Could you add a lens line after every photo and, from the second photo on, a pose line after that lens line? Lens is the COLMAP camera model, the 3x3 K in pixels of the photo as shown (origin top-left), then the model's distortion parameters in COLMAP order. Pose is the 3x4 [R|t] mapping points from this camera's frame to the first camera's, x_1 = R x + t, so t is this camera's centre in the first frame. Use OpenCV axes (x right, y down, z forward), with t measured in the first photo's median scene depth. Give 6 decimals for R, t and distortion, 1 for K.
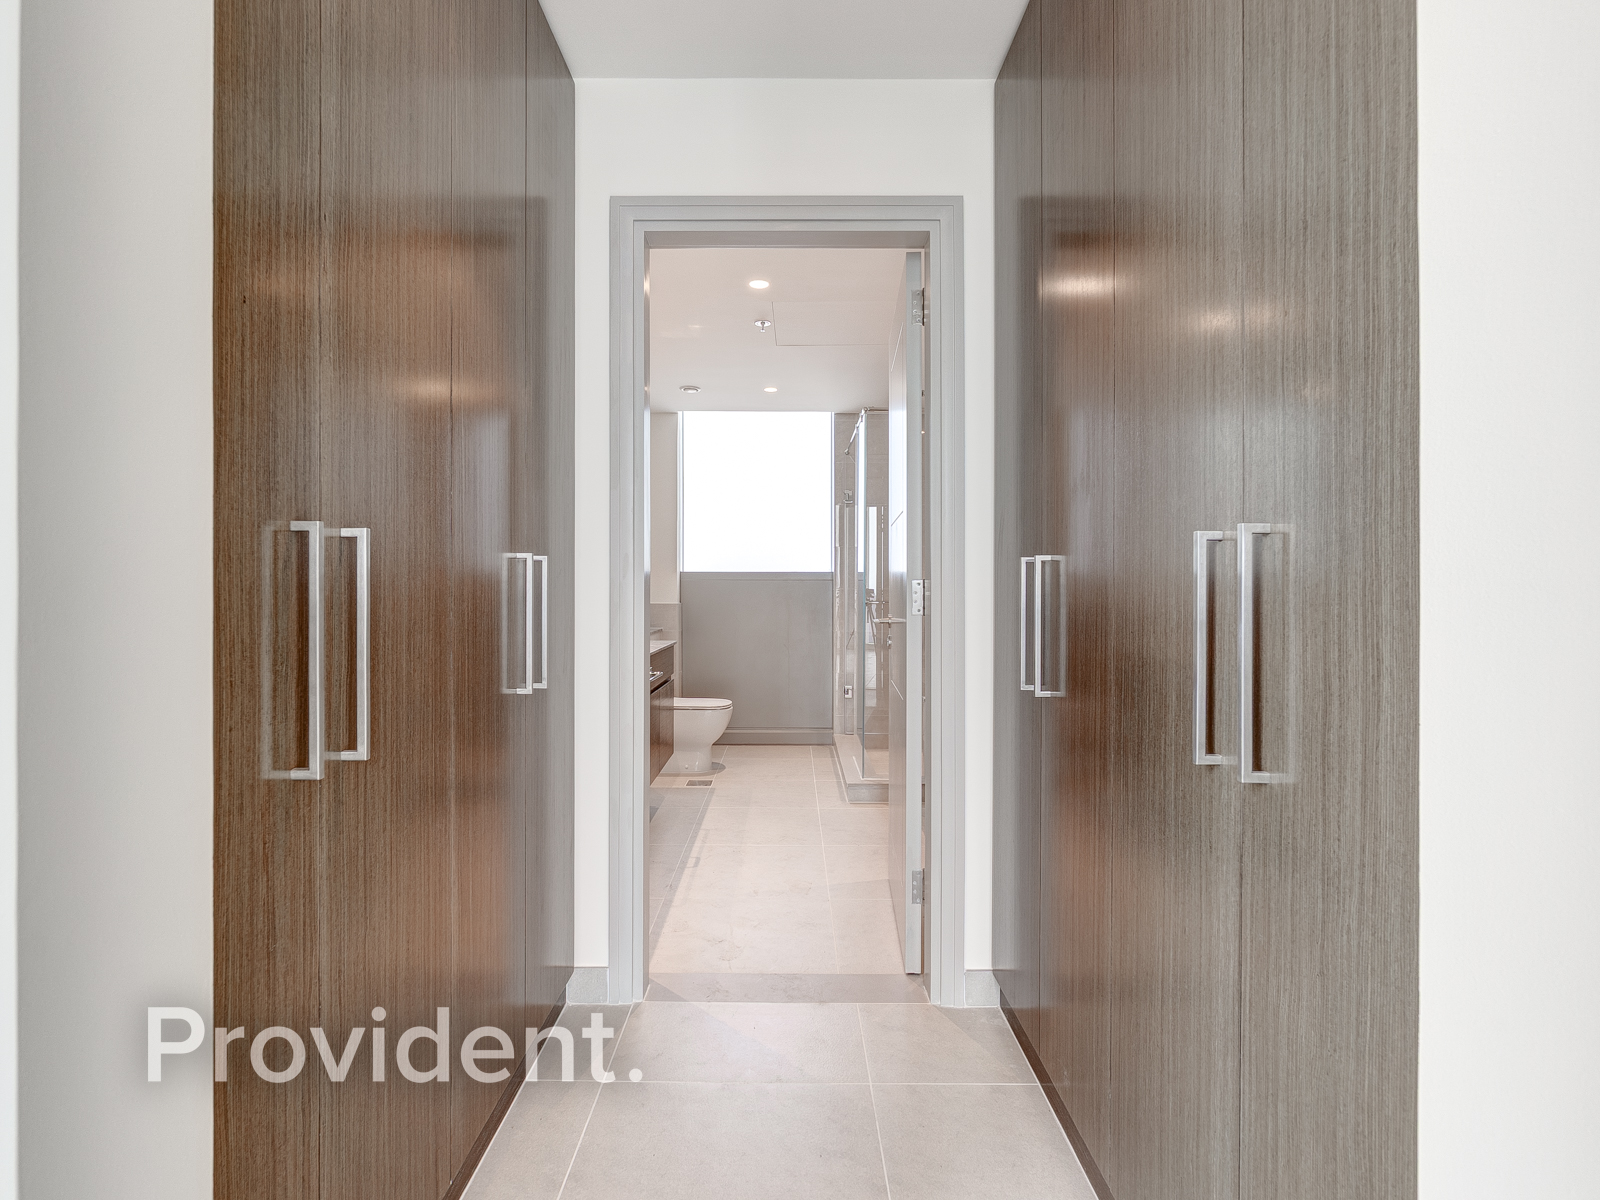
lens RADIAL K [[782.6, 0, 798.7], [0, 782.6, 599.9], [0, 0, 1]] dist [-0.009203, 0.002136]
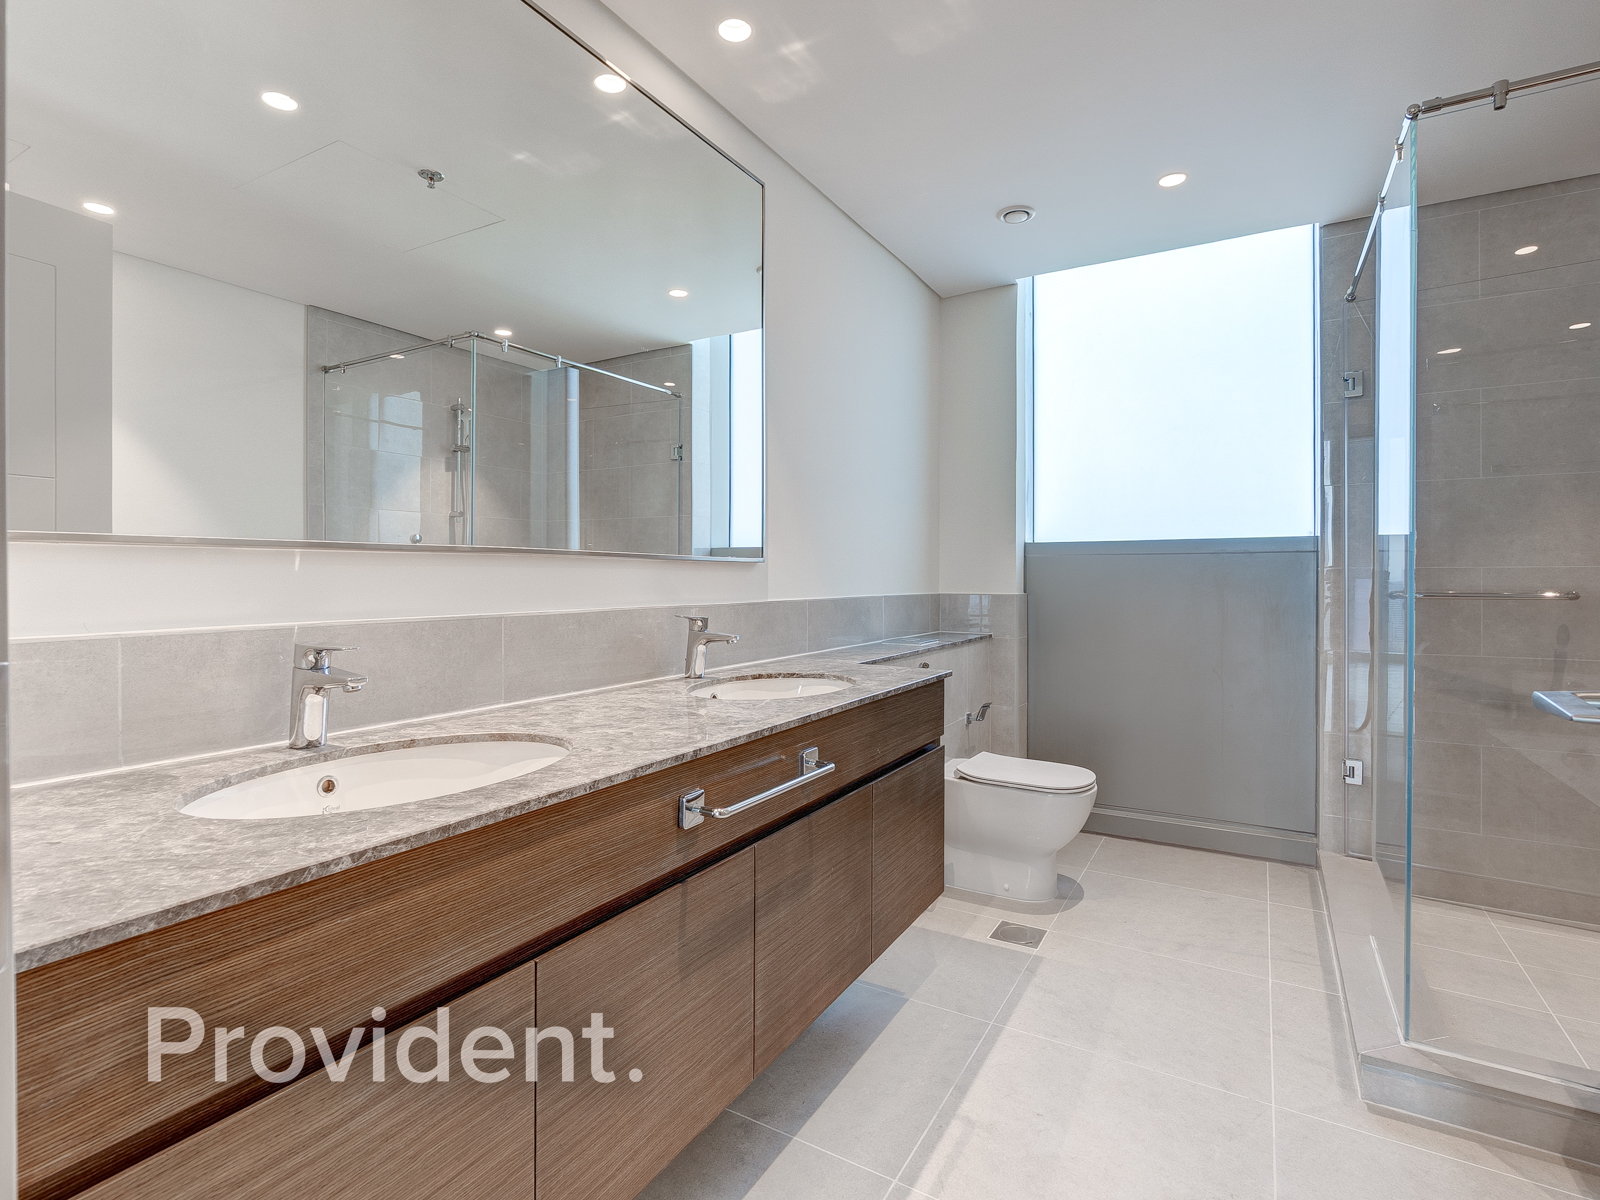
lens RADIAL K [[782.6, 0, 803.5], [0, 782.6, 585.6], [0, 0, 1]] dist [-0.009203, 0.002136]
pose [[0.857998, -0.000026, -0.513653, 0.018302], [0.001357, 0.999997, 0.002218, -0.003581], [0.513651, -0.002600, 0.857995, 0.416963]]
